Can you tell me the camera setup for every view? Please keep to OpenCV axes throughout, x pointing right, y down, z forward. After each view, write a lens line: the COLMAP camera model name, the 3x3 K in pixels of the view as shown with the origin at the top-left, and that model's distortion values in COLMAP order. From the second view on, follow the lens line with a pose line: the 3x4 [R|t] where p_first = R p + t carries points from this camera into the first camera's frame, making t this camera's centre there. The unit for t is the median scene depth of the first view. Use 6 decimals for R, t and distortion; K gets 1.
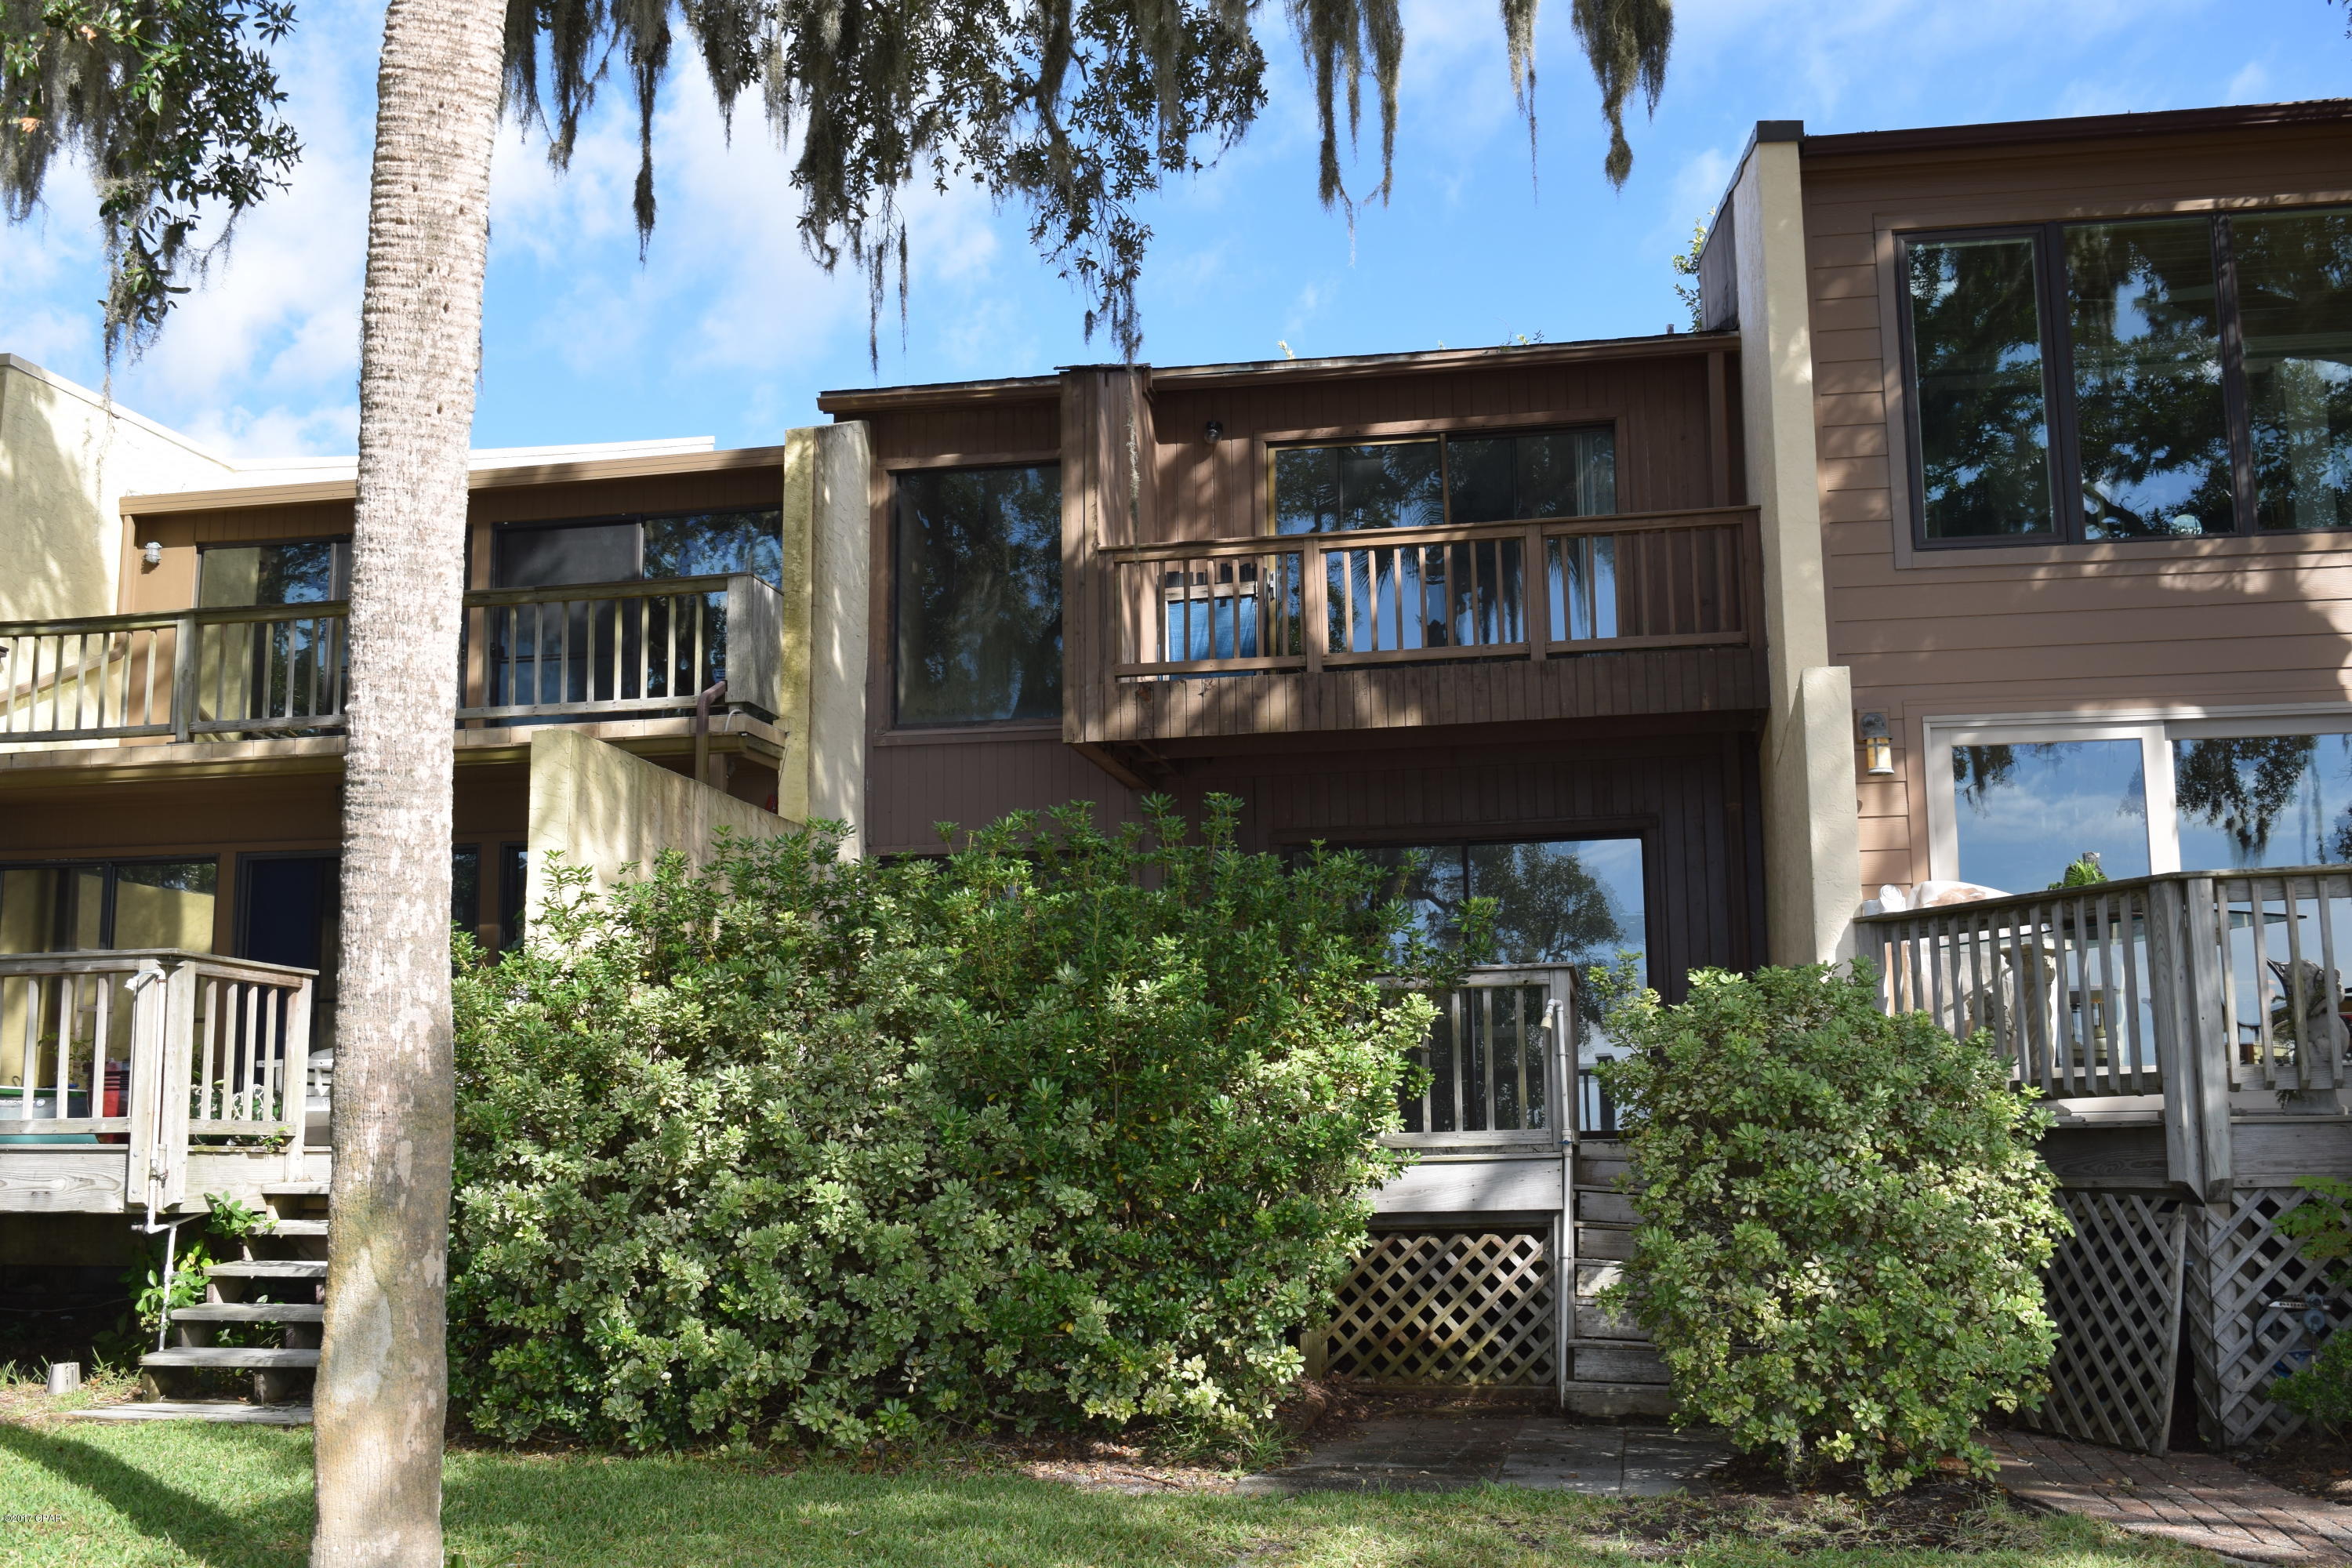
lens RADIAL K [[2499.9, 0, 1176.0], [0, 2499.9, 784.0], [0, 0, 1]] dist [-0.108652, 0.199638]
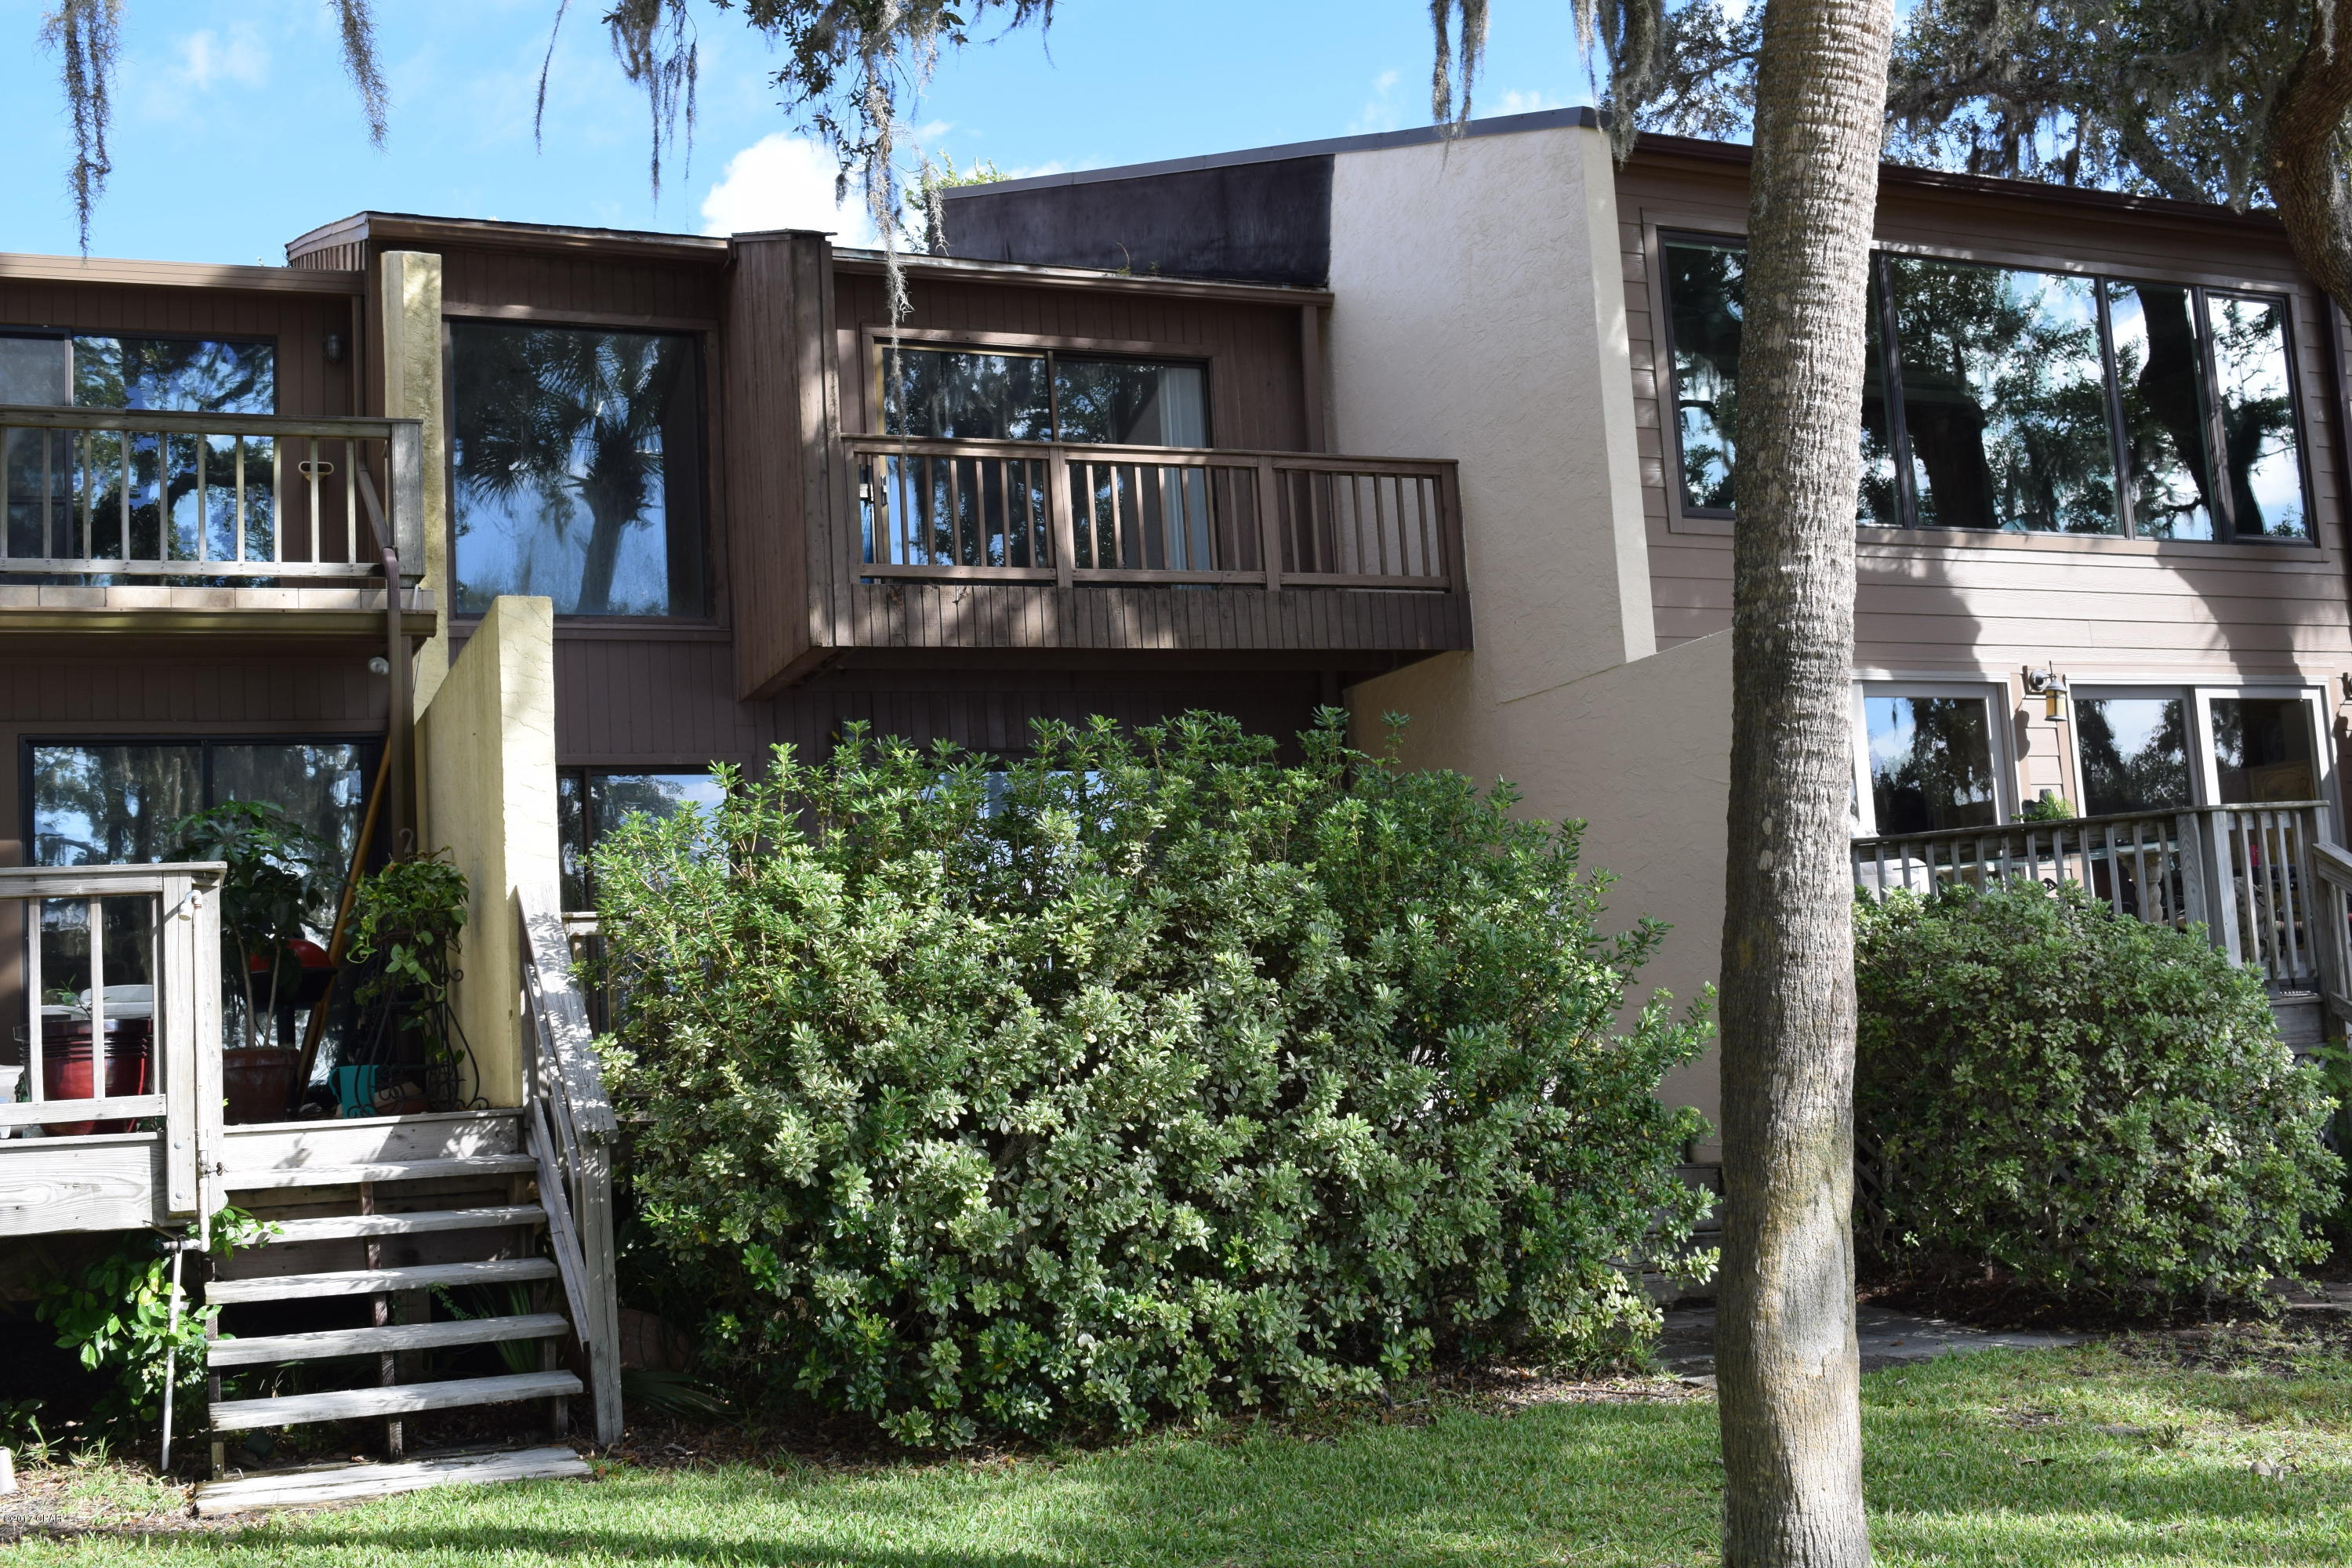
lens RADIAL K [[2499.9, 0, 1176.0], [0, 2499.9, 784.0], [0, 0, 1]] dist [-0.108652, 0.199638]
pose [[0.816645, 0.023698, 0.576653, -0.534247], [-0.036037, 0.999301, 0.009968, 0.023170], [-0.576013, -0.028921, 0.816928, 0.213479]]
